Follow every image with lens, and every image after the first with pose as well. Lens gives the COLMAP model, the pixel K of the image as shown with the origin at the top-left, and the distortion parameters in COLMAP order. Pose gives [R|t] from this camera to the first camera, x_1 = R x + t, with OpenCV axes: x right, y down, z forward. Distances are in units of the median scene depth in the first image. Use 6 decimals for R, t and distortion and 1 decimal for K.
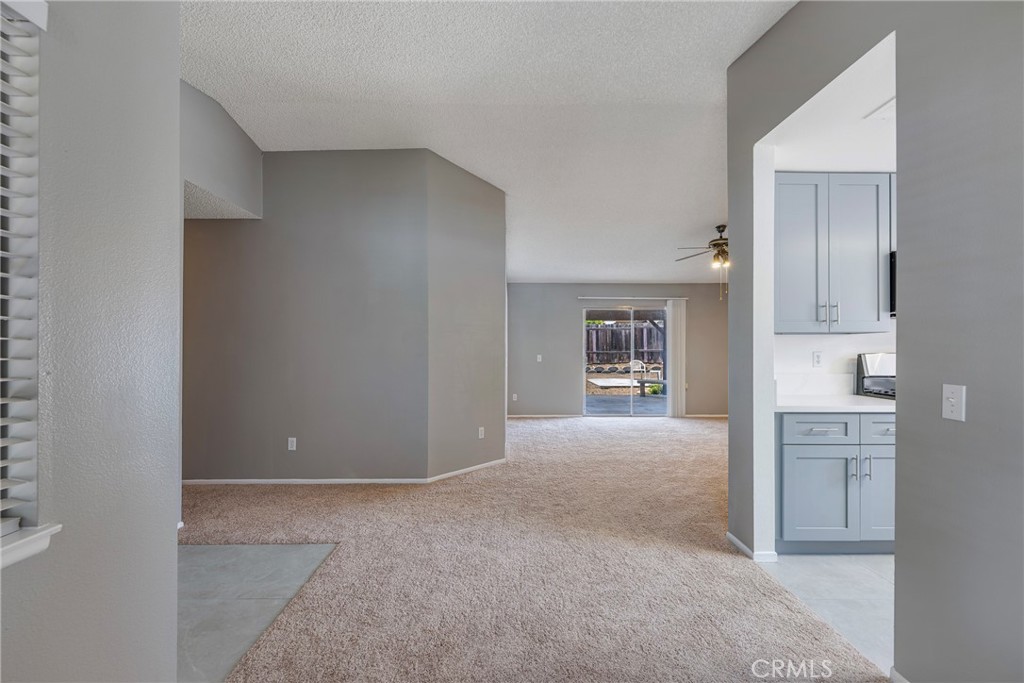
lens RADIAL K [[414.8, 0, 512.1], [0, 414.8, 352.4], [0, 0, 1]] dist [-0.001488, -0.000172]
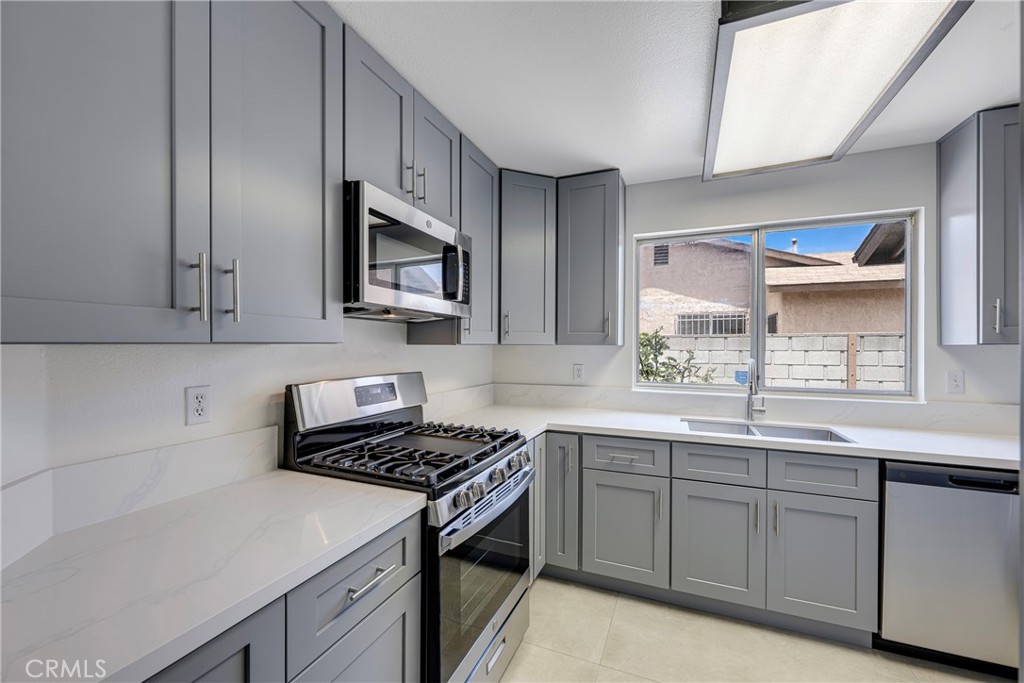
lens RADIAL K [[414.8, 0, 511.5], [0, 414.8, 347.2], [0, 0, 1]] dist [-0.001488, -0.000172]
pose [[0.378753, -0.002021, 0.925495, 0.499169], [-0.006437, 0.999968, 0.004818, -0.045168], [-0.925475, -0.007782, 0.378728, 0.588037]]
